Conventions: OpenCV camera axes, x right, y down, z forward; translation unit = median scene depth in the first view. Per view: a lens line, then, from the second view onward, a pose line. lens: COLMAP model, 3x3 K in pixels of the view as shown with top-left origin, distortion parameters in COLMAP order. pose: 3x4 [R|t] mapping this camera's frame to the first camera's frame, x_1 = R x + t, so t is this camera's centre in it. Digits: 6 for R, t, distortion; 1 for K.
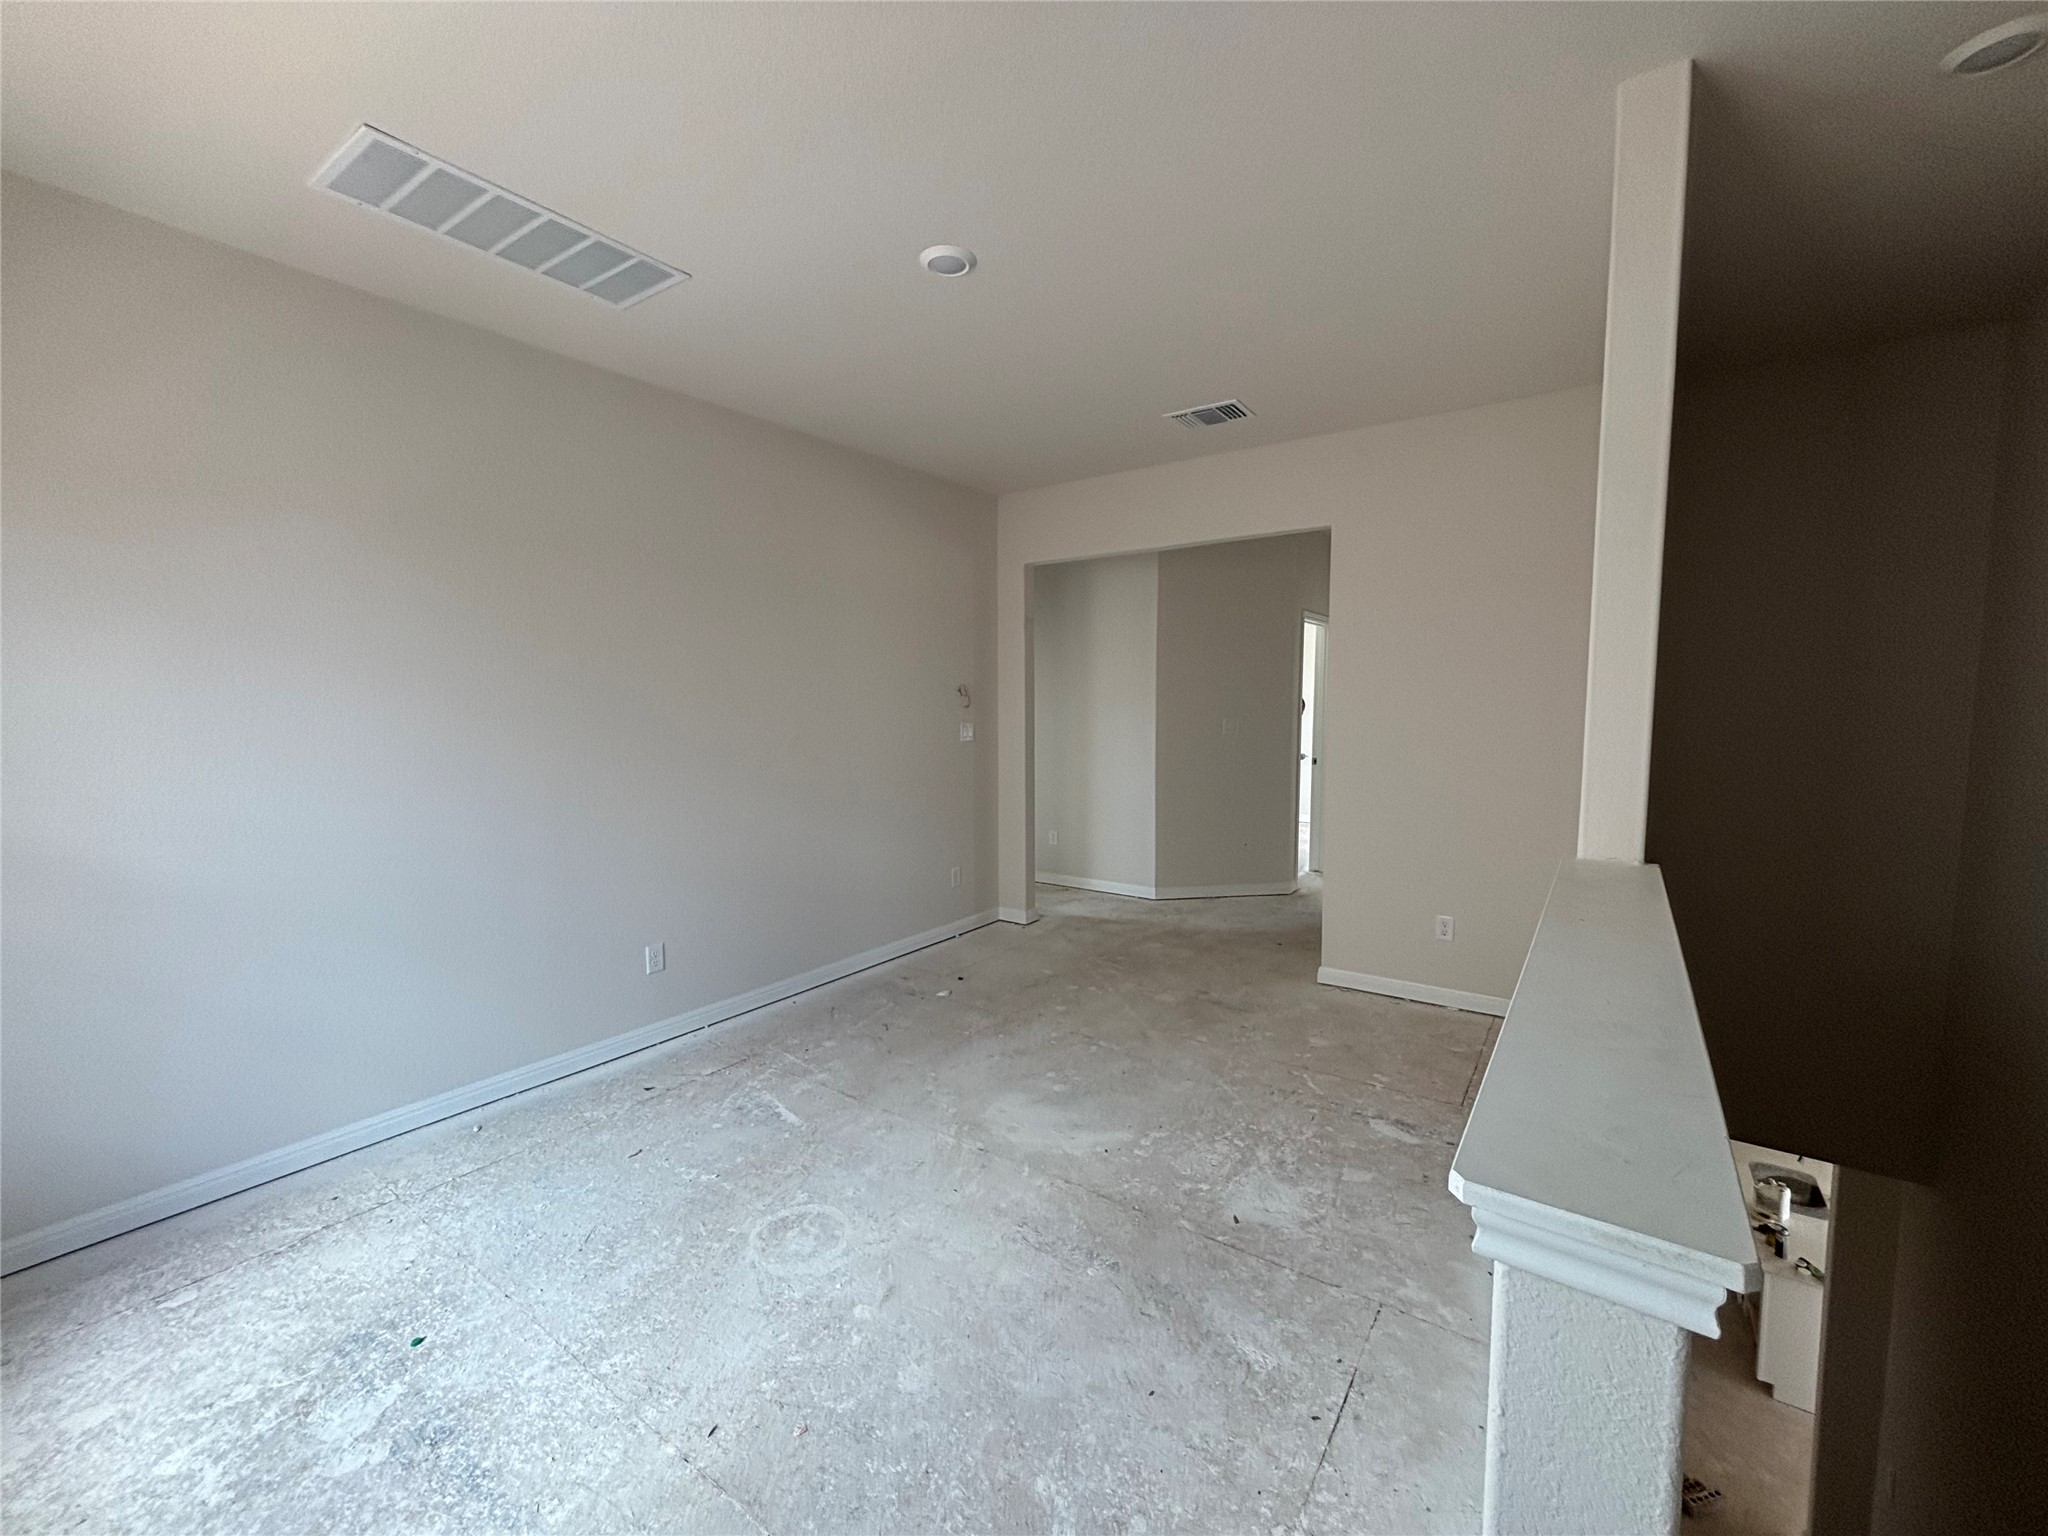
lens RADIAL K [[829.8, 0, 1029.5], [0, 829.8, 766.4], [0, 0, 1]] dist [-0.002336, 0.000123]
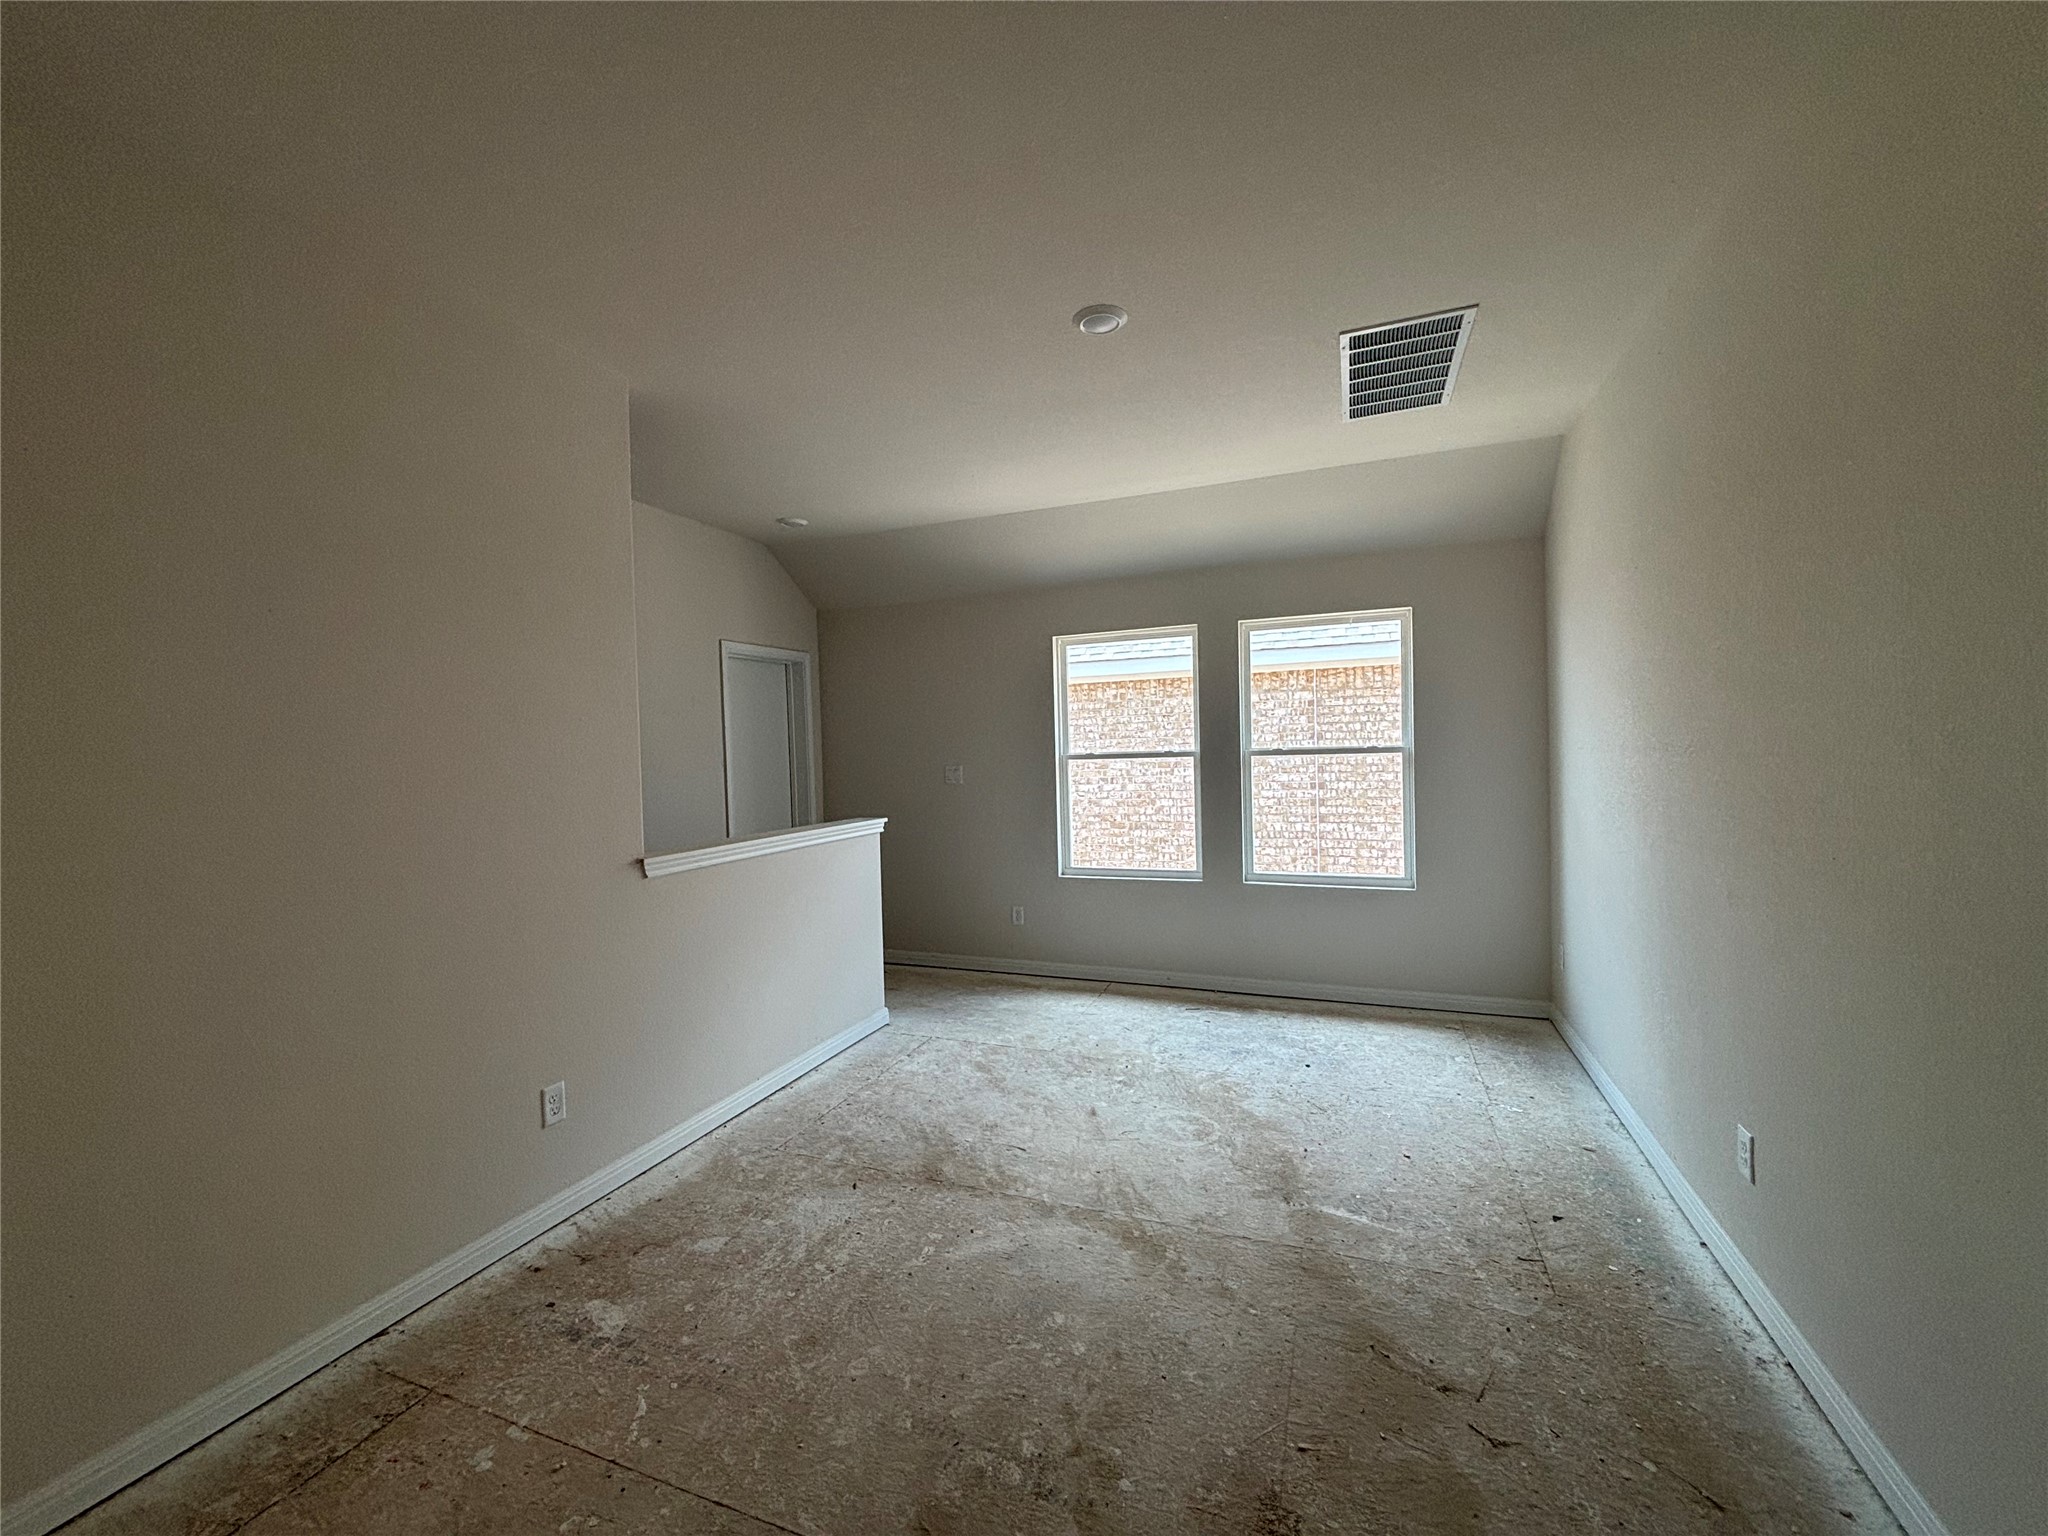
lens RADIAL K [[590.9, 0, 1030.7], [0, 590.9, 777.0], [0, 0, 1]] dist [-0.000529, 0.000001]
pose [[-0.957056, 0.043242, -0.286662, 0.201469], [0.006178, 0.991631, 0.128957, -0.128234], [0.289839, 0.121648, -0.949313, 1.619469]]
